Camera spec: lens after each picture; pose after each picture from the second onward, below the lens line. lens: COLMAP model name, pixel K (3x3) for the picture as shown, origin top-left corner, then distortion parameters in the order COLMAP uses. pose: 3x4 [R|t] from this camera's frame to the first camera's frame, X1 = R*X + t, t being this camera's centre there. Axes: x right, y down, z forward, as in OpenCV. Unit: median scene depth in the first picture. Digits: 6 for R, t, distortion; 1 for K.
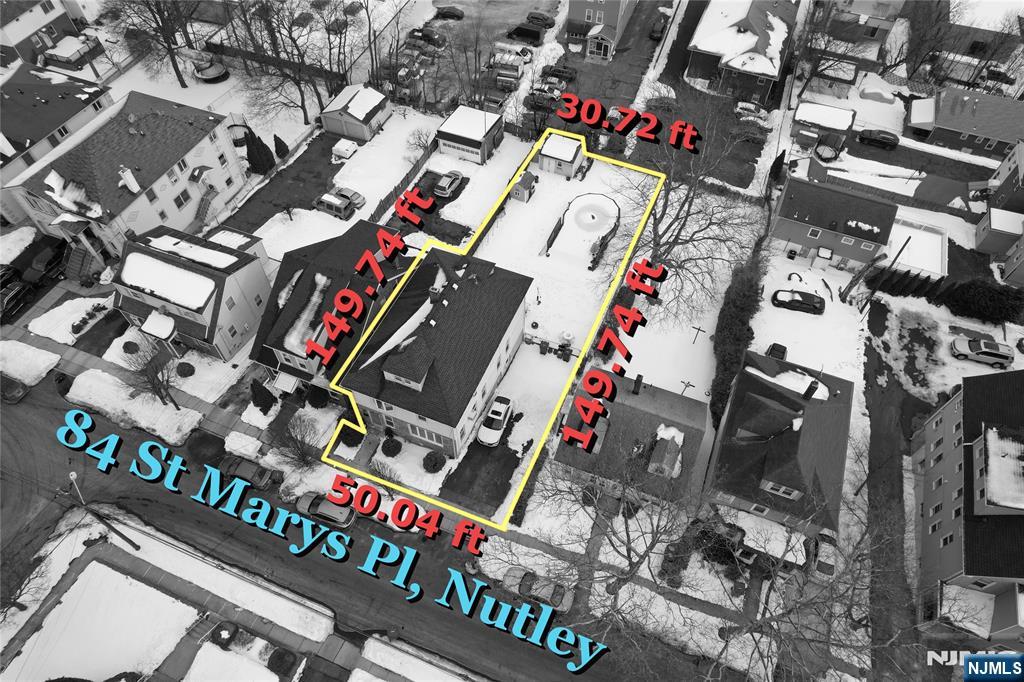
lens RADIAL K [[686.4, 0, 516.0], [0, 686.4, 343.3], [0, 0, 1]] dist [-0.044010, -0.000094]
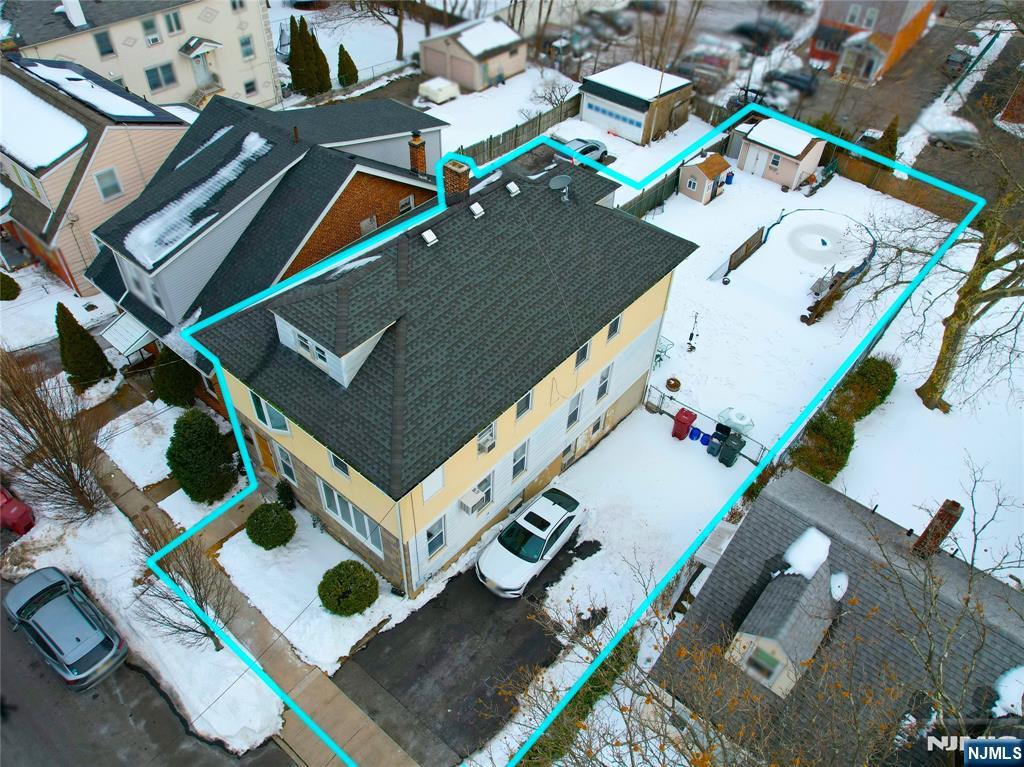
lens RADIAL K [[752.6, 0, 497.3], [0, 752.6, 381.0], [0, 0, 1]] dist [-0.063326, 0.048742]
pose [[0.948729, 0.230430, -0.216369, 0.022905], [-0.264502, 0.953532, -0.144279, 0.078212], [0.173069, 0.194112, 0.965592, 0.454677]]
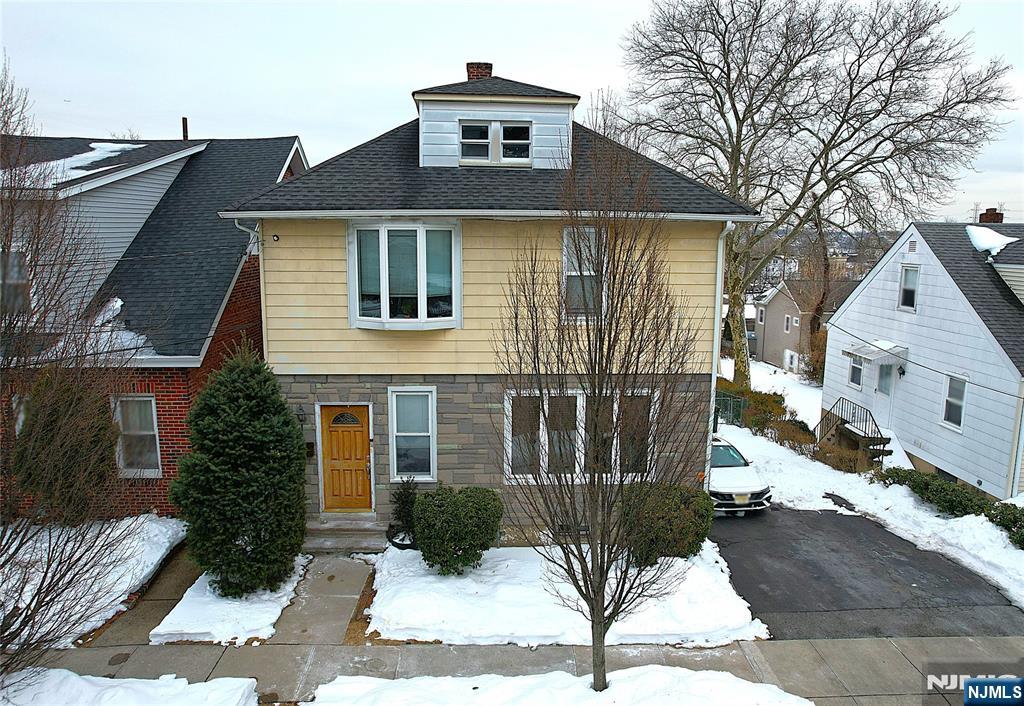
lens RADIAL K [[694.1, 0, 516.4], [0, 694.1, 352.0], [0, 0, 1]] dist [-0.042008, 0.000723]
pose [[0.904543, -0.069176, 0.420733, -0.203805], [0.345964, 0.695831, -0.629387, 0.208860], [-0.249221, 0.714866, 0.653342, 0.654456]]
